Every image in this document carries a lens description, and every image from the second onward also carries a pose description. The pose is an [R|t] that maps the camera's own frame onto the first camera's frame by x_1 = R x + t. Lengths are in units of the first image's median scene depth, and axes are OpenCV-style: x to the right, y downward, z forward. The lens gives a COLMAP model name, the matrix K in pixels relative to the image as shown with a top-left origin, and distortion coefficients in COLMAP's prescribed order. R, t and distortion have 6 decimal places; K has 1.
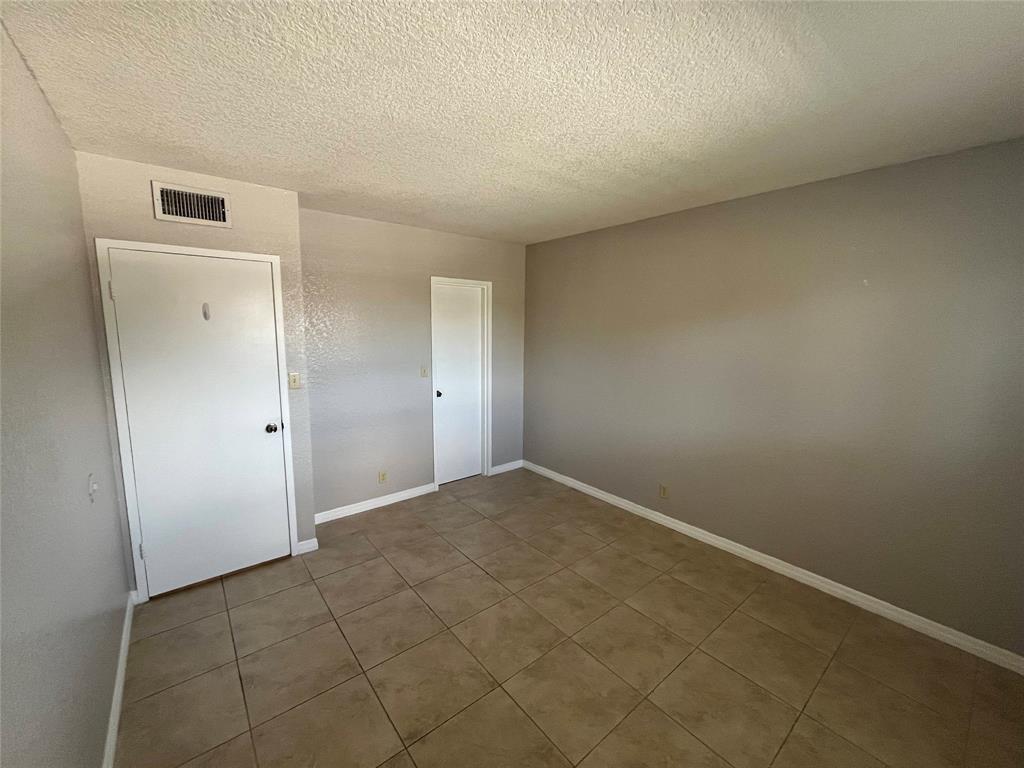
lens RADIAL K [[413.8, 0, 513.8], [0, 413.8, 378.7], [0, 0, 1]] dist [-0.002707, -0.000322]
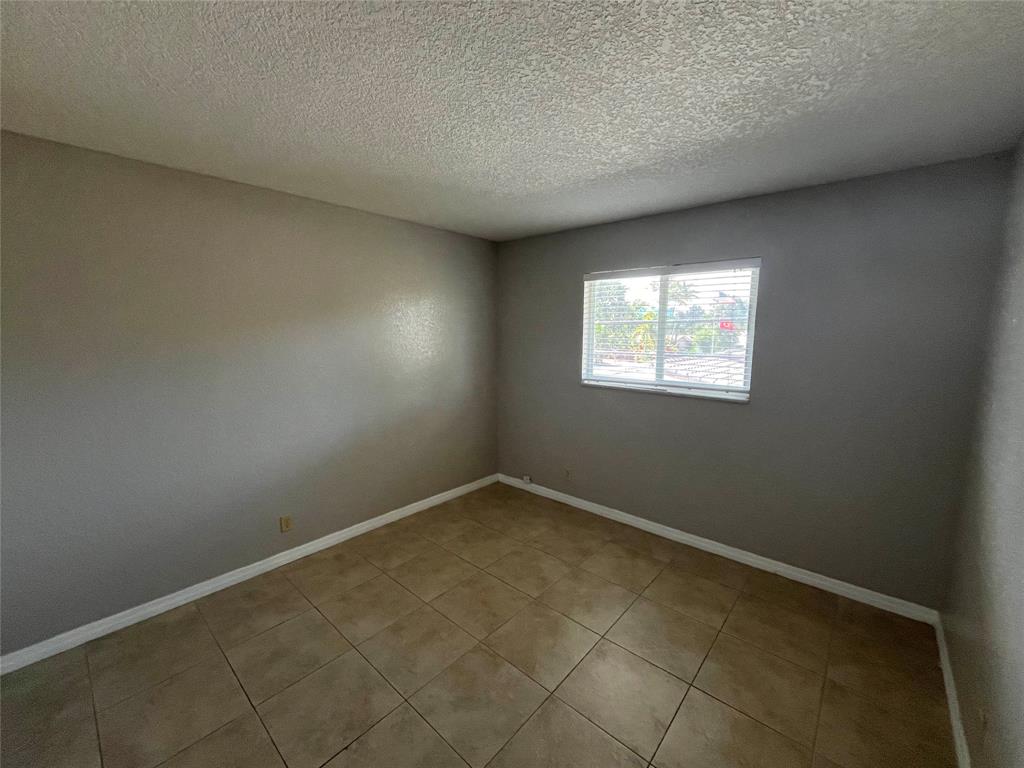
lens RADIAL K [[413.8, 0, 513.8], [0, 413.8, 378.7], [0, 0, 1]] dist [-0.002707, -0.000322]
pose [[-0.159515, -0.130750, 0.978499, -0.623092], [0.122668, 0.980883, 0.151066, -0.107964], [-0.979545, 0.144128, -0.140427, 0.788561]]
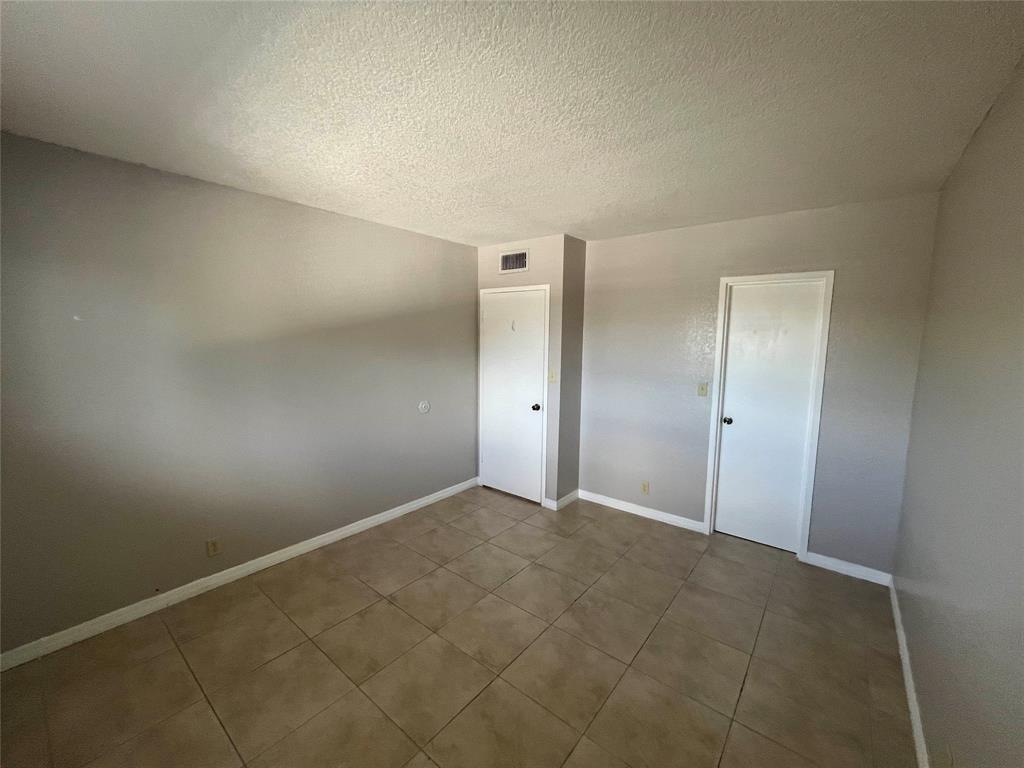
lens RADIAL K [[413.8, 0, 513.8], [0, 413.8, 378.7], [0, 0, 1]] dist [-0.002707, -0.000322]
pose [[0.210397, 0.102211, -0.972258, 0.774479], [-0.137422, 0.987737, 0.074100, -0.071978], [0.967909, 0.118019, 0.221863, 0.613060]]
